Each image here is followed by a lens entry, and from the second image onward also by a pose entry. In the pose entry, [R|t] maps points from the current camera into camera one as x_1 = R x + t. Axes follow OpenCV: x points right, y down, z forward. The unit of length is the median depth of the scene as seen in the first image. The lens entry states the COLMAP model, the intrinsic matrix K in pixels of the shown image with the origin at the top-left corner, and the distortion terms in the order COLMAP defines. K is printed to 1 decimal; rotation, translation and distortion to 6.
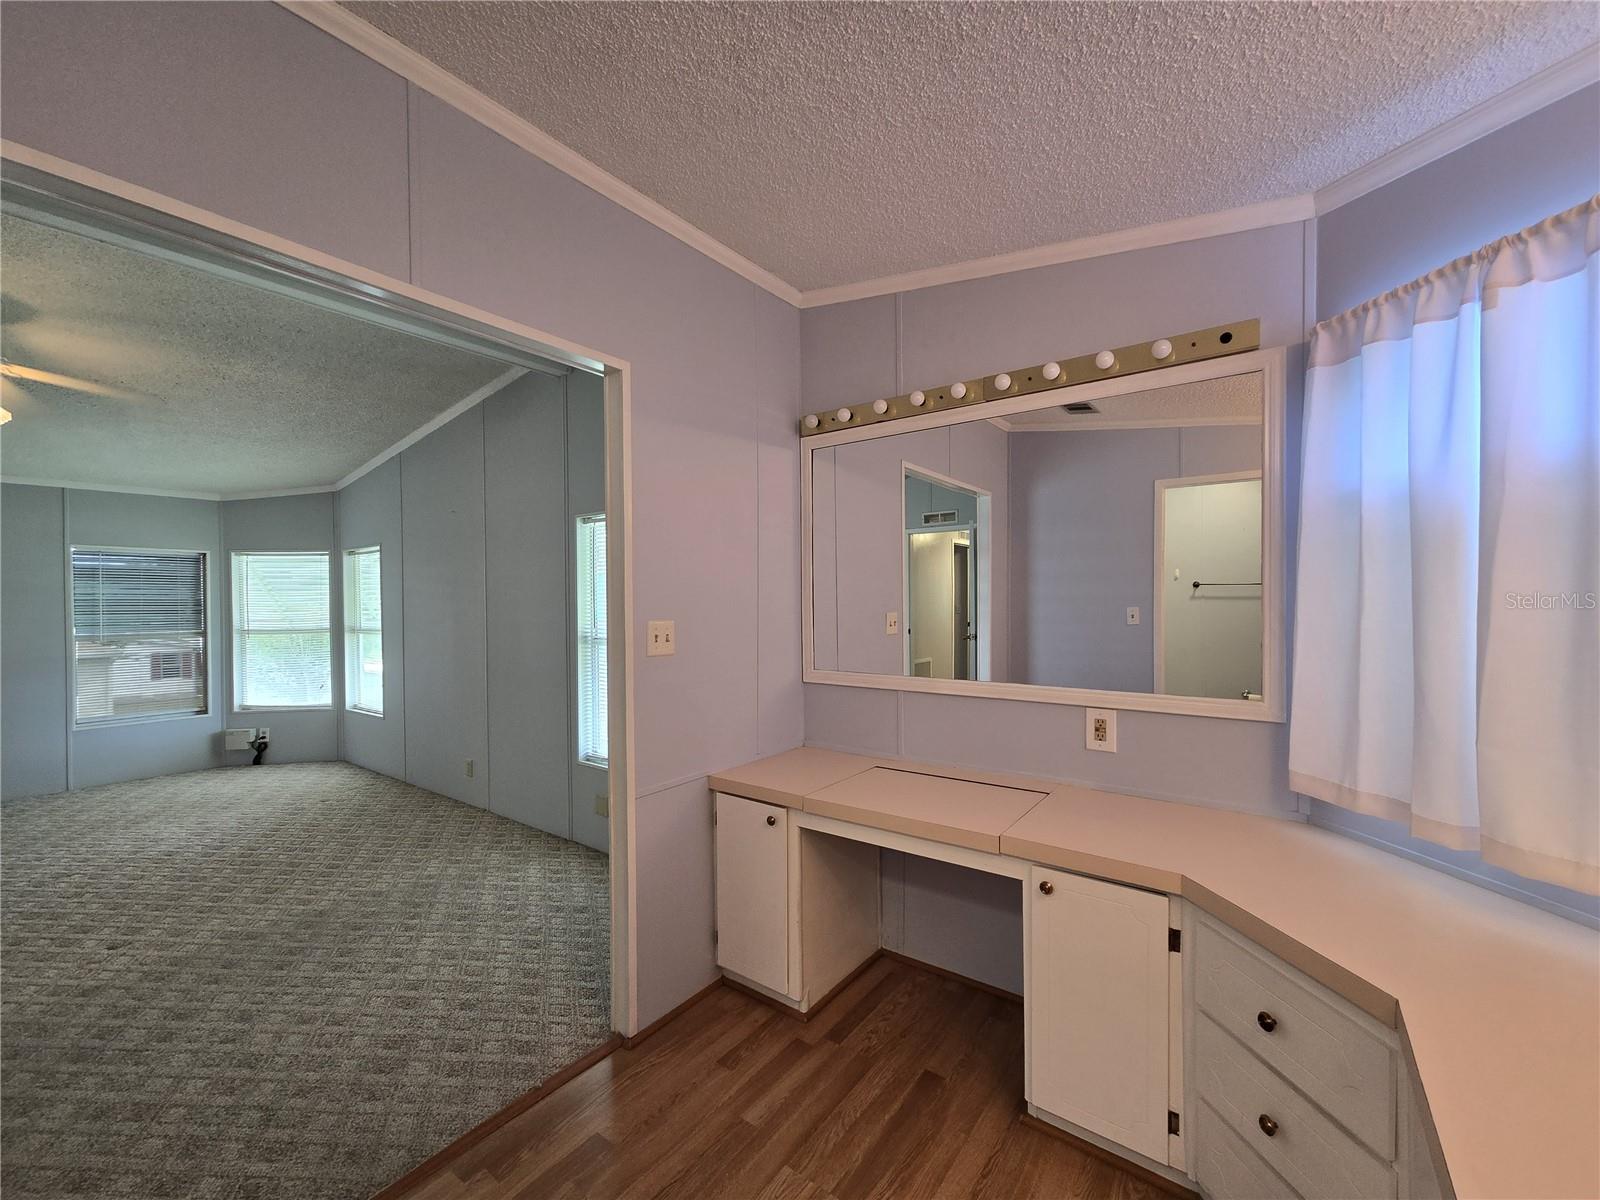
lens RADIAL K [[657.3, 0, 805.2], [0, 657.3, 606.1], [0, 0, 1]] dist [-0.000623, 0.002147]
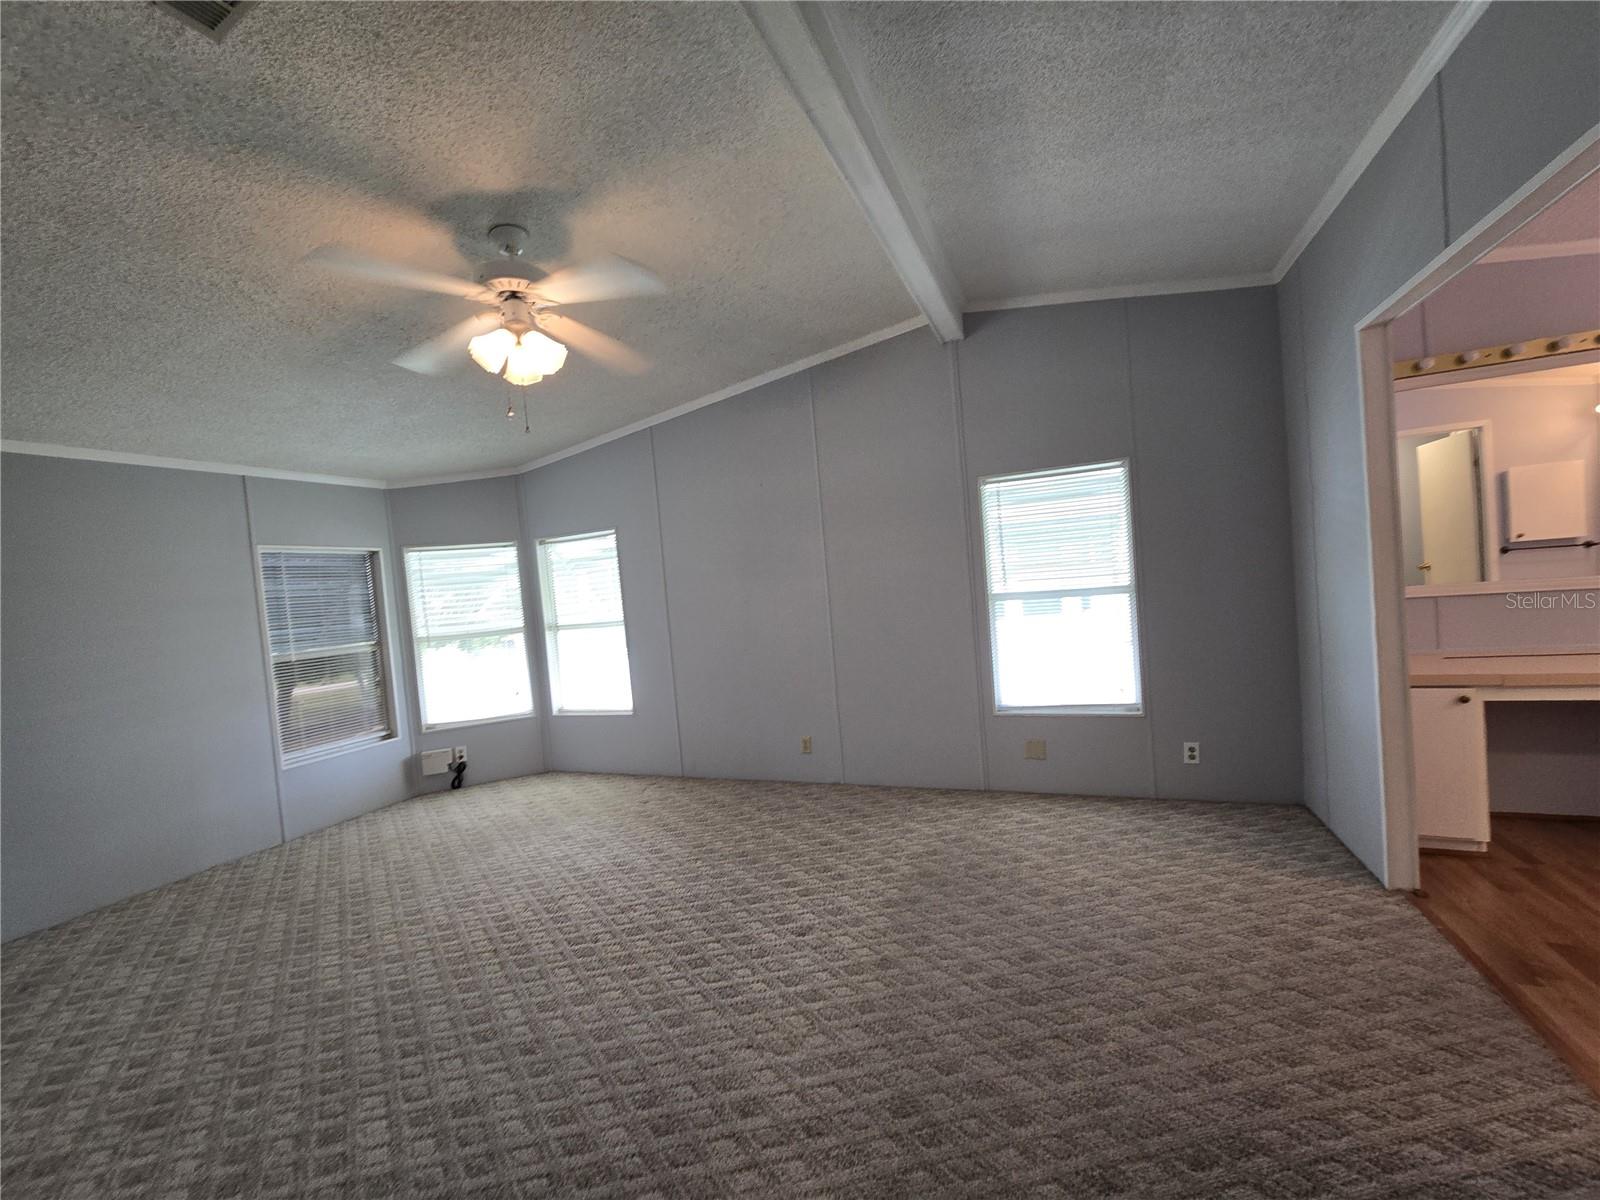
lens RADIAL K [[657.3, 0, 800.4], [0, 657.3, 603.8], [0, 0, 1]] dist [-0.000623, 0.002147]
pose [[0.968442, -0.078309, 0.236619, -0.585792], [0.075470, 0.996926, 0.021046, 0.011520], [-0.237540, -0.002525, 0.971375, 0.039826]]
